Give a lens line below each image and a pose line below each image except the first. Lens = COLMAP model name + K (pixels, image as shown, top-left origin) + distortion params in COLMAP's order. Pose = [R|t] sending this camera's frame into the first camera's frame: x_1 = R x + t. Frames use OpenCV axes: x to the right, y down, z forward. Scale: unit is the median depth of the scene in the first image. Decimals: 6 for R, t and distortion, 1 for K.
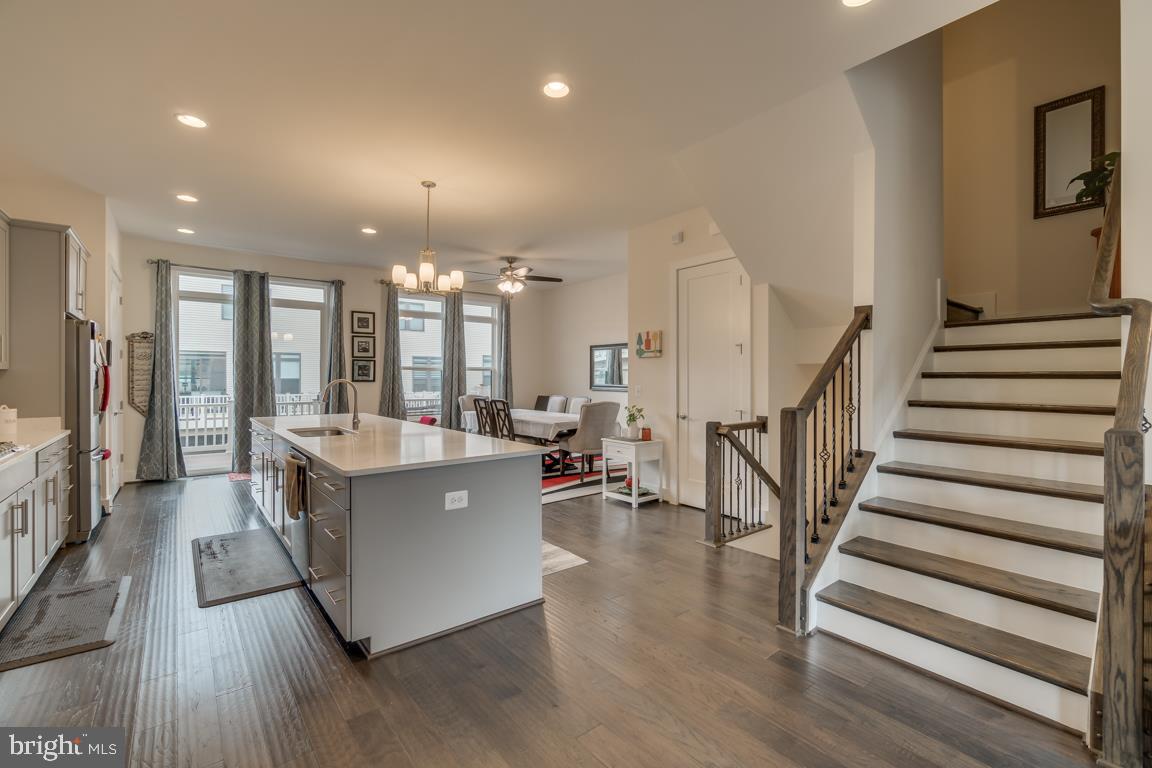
lens RADIAL K [[494.9, 0, 575.9], [0, 494.9, 377.8], [0, 0, 1]] dist [-0.001130, -0.000146]
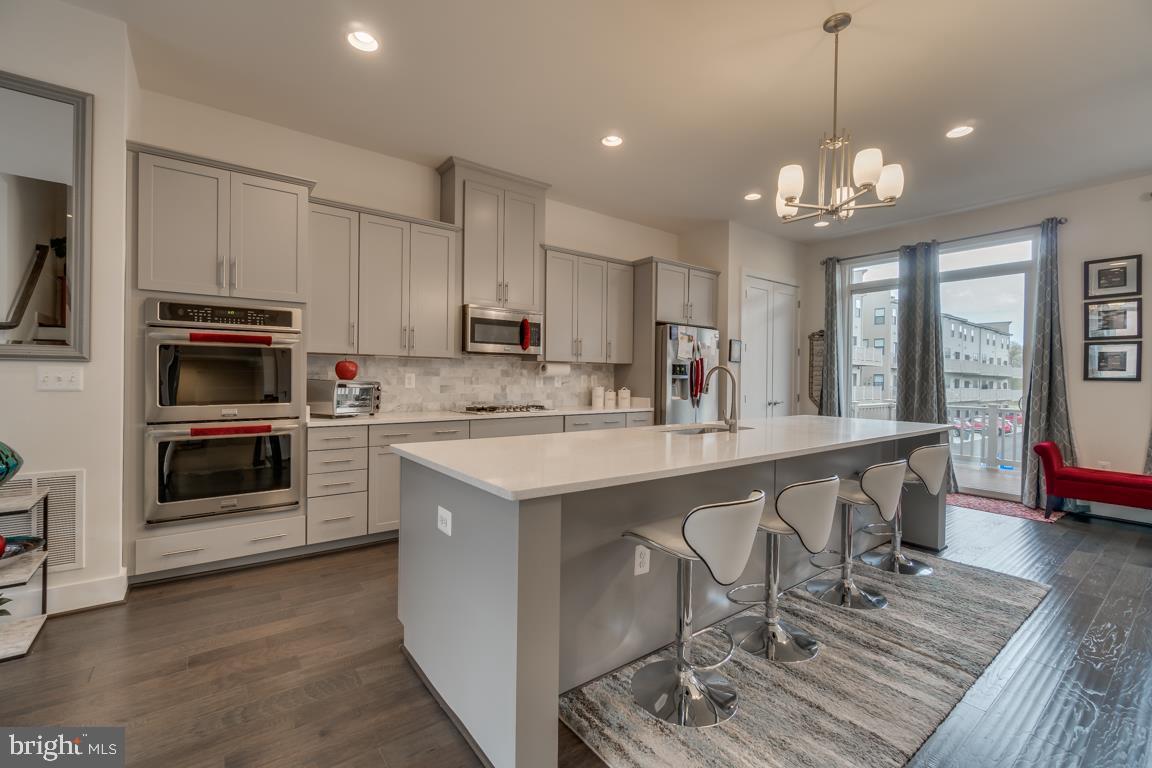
lens RADIAL K [[494.9, 0, 575.9], [0, 494.9, 377.8], [0, 0, 1]] dist [-0.001130, -0.000146]
pose [[-0.019433, 0.000291, -0.999811, 0.265335], [-0.012567, 0.999921, 0.000535, 0.020470], [0.999732, 0.012575, -0.019427, 0.673704]]
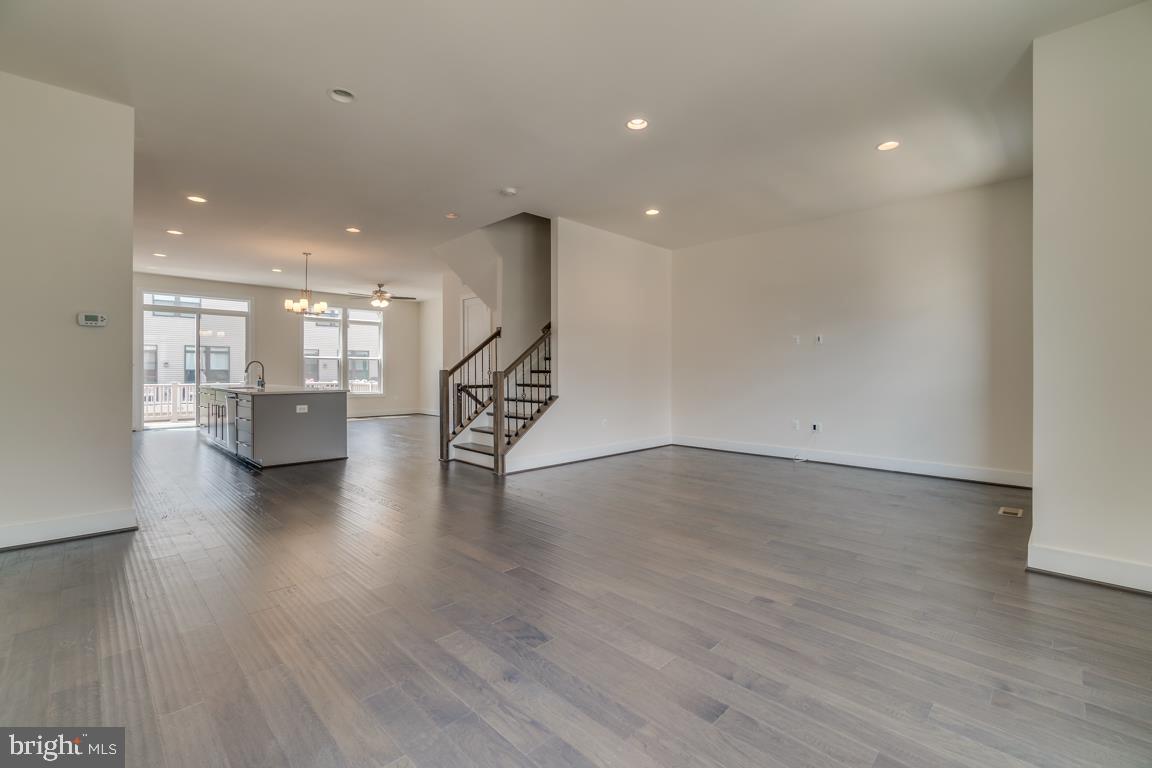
lens RADIAL K [[494.9, 0, 575.9], [0, 494.9, 377.8], [0, 0, 1]] dist [-0.001130, -0.000146]
pose [[0.994460, -0.001380, 0.105107, 0.468633], [0.000203, 0.999937, 0.011207, 0.038695], [-0.105116, -0.011123, 0.994398, -0.864169]]
